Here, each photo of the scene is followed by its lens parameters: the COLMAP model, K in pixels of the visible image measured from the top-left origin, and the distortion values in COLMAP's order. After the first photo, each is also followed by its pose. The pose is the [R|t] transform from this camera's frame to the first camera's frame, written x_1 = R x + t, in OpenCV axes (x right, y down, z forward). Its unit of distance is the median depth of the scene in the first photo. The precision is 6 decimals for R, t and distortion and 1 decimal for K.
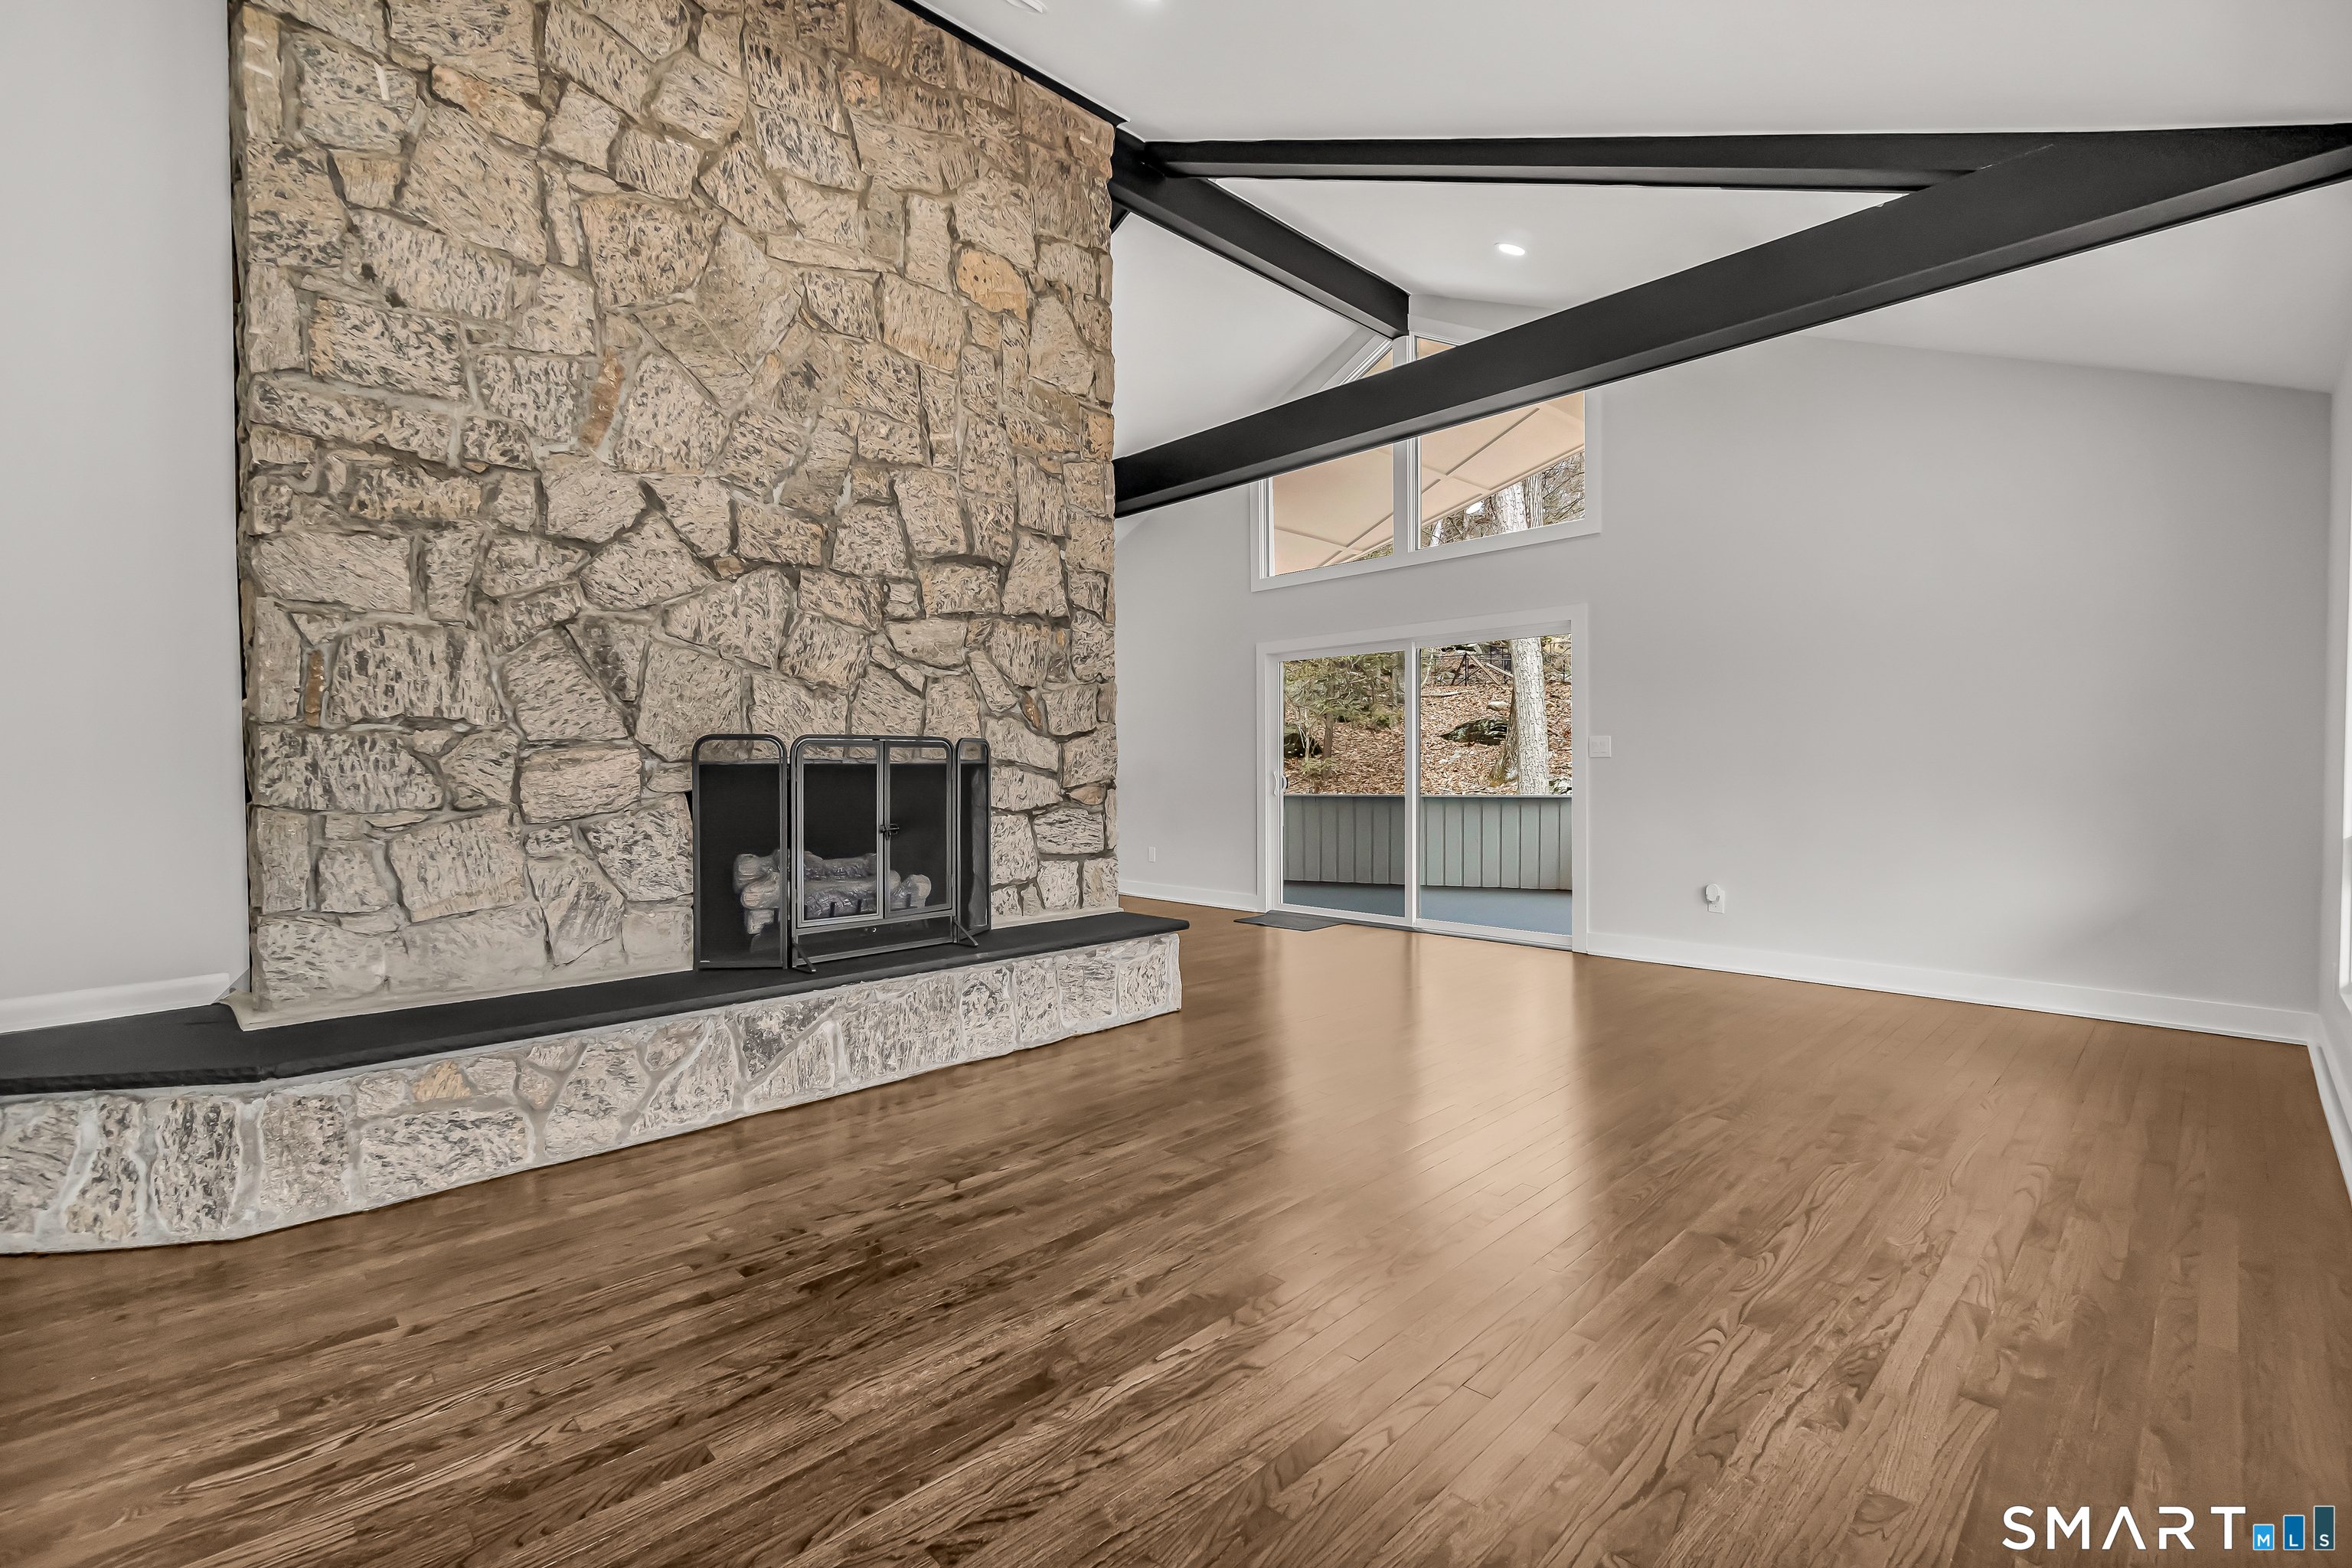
lens RADIAL K [[1034.5, 0, 1166.0], [0, 1034.5, 775.9], [0, 0, 1]] dist [-0.010782, 0.000007]
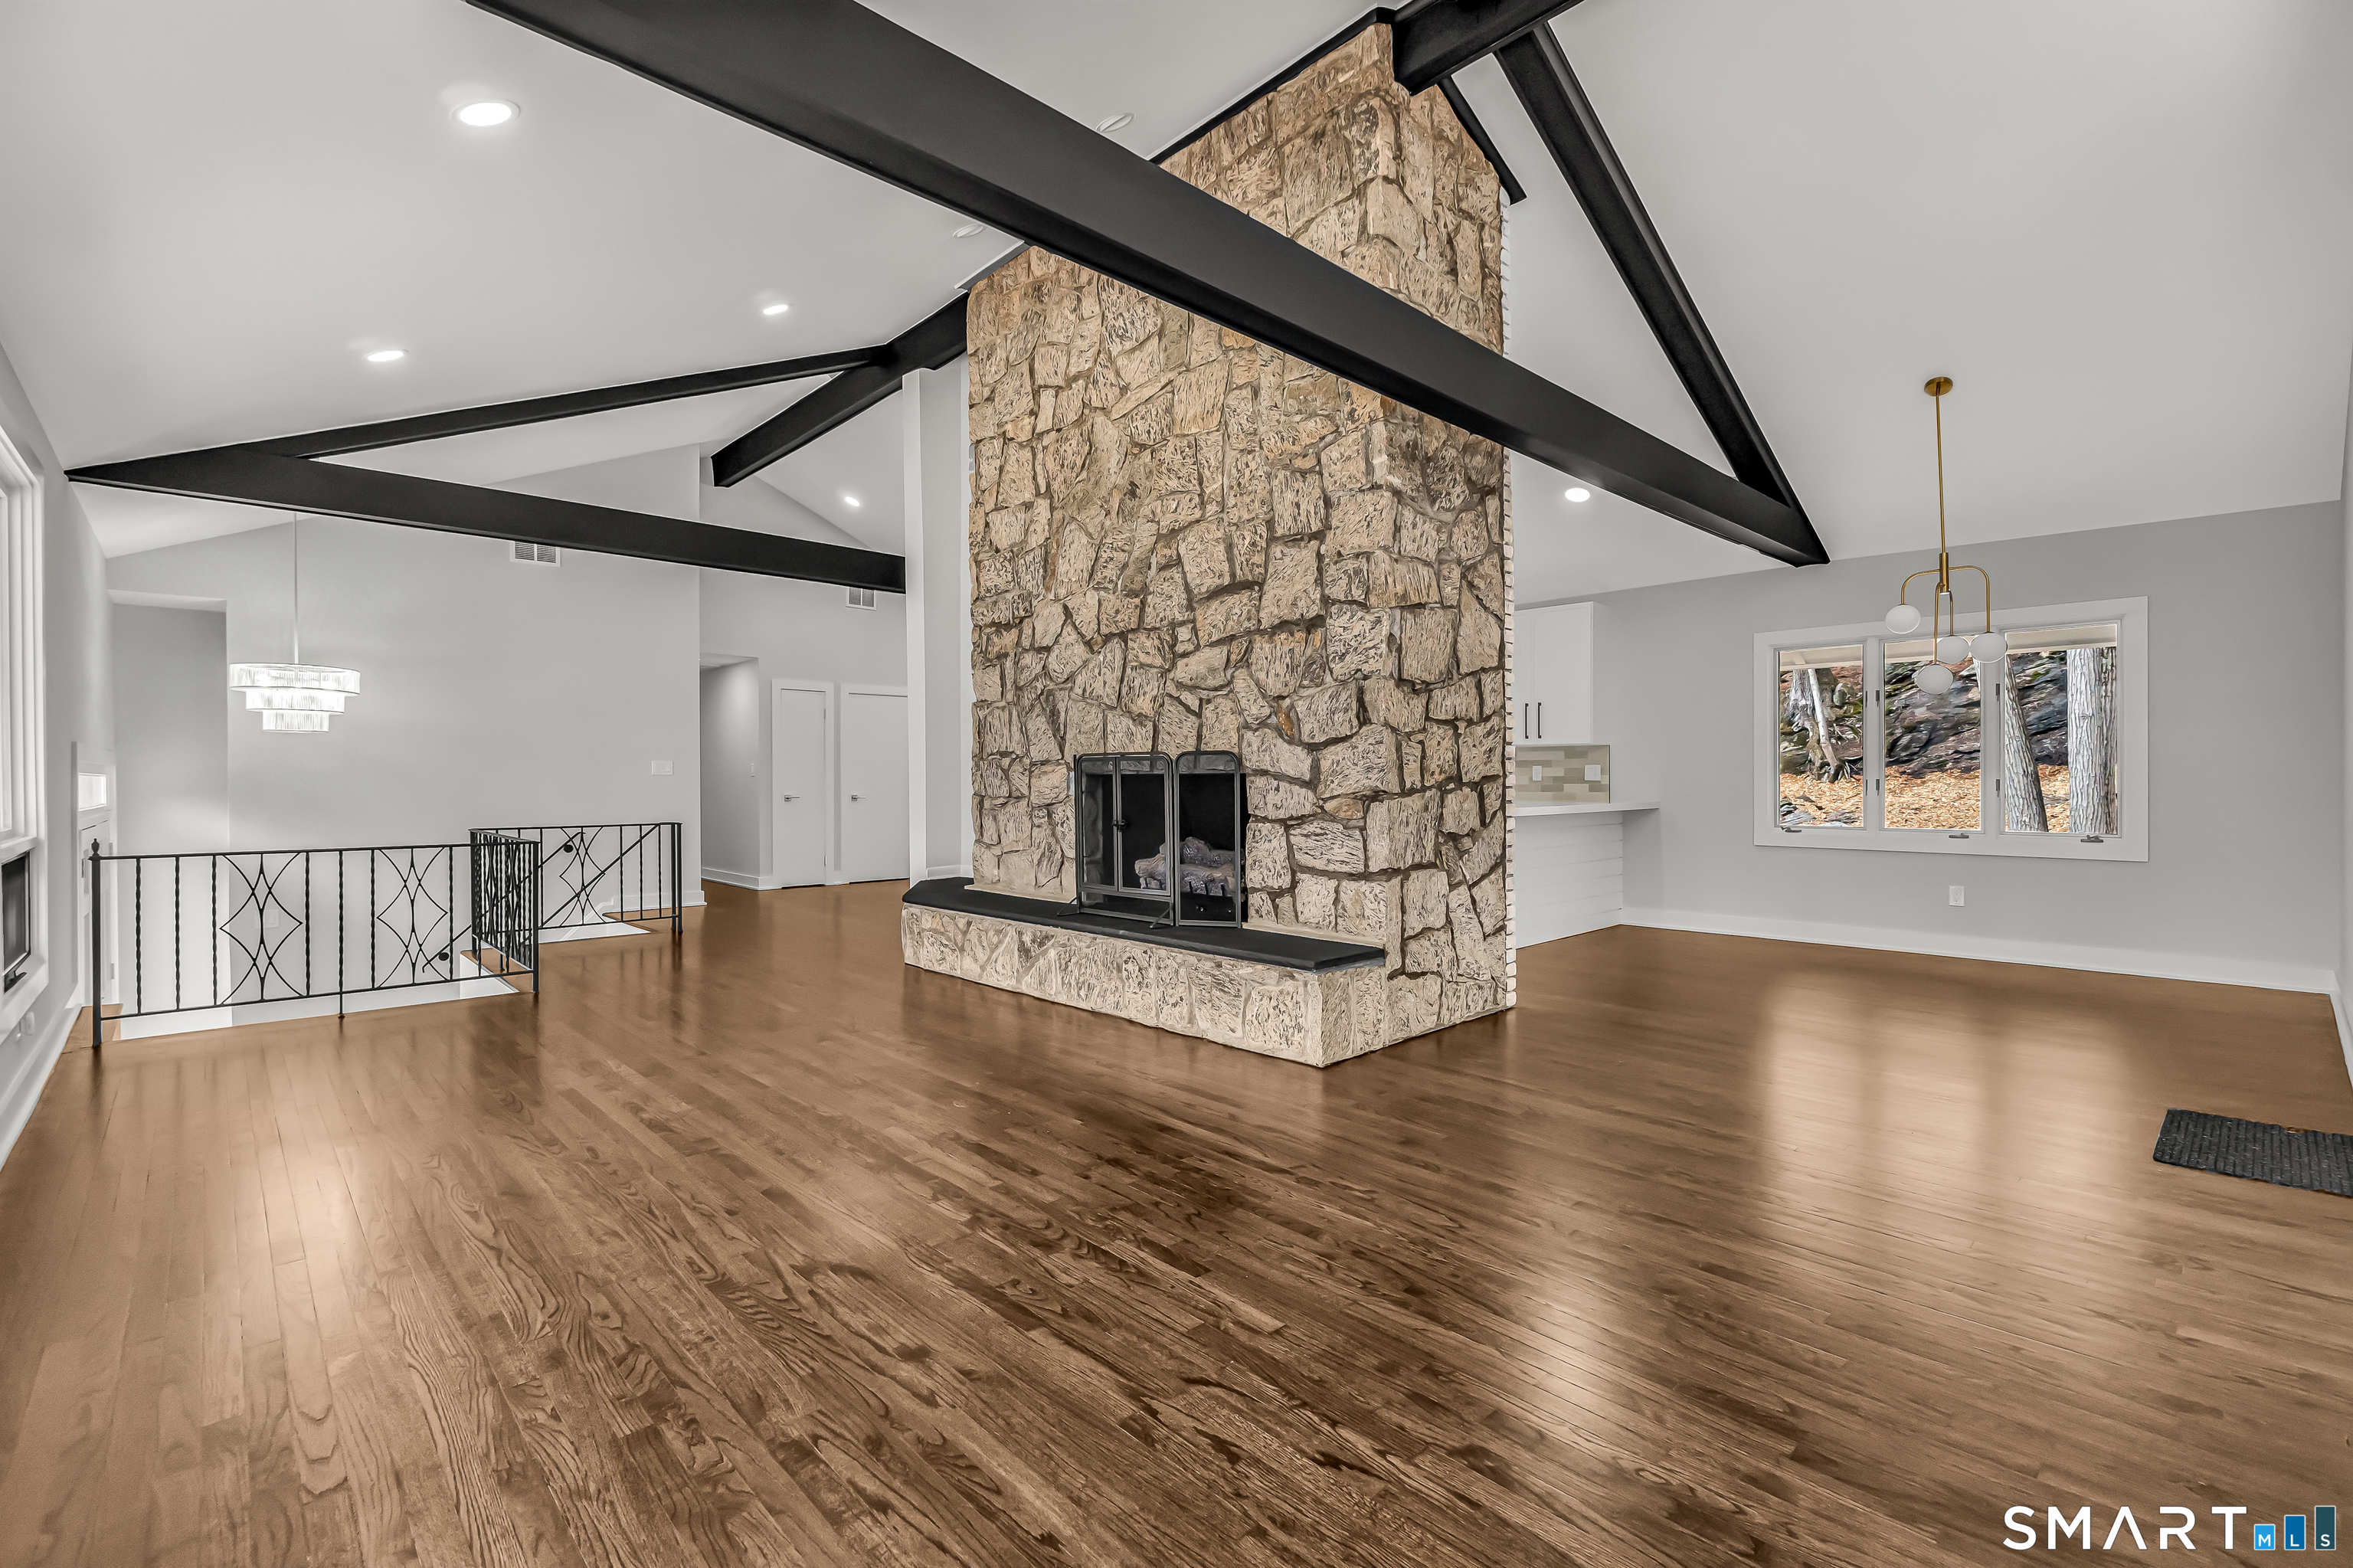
lens RADIAL K [[1034.9, 0, 1166.5], [0, 1034.9, 775.9], [0, 0, 1]] dist [-0.010782, 0.000007]
pose [[-0.026406, 0.007088, -0.999626, 0.925448], [-0.001307, 0.999974, 0.007125, -0.017048], [0.999650, 0.001495, -0.026396, 0.973218]]
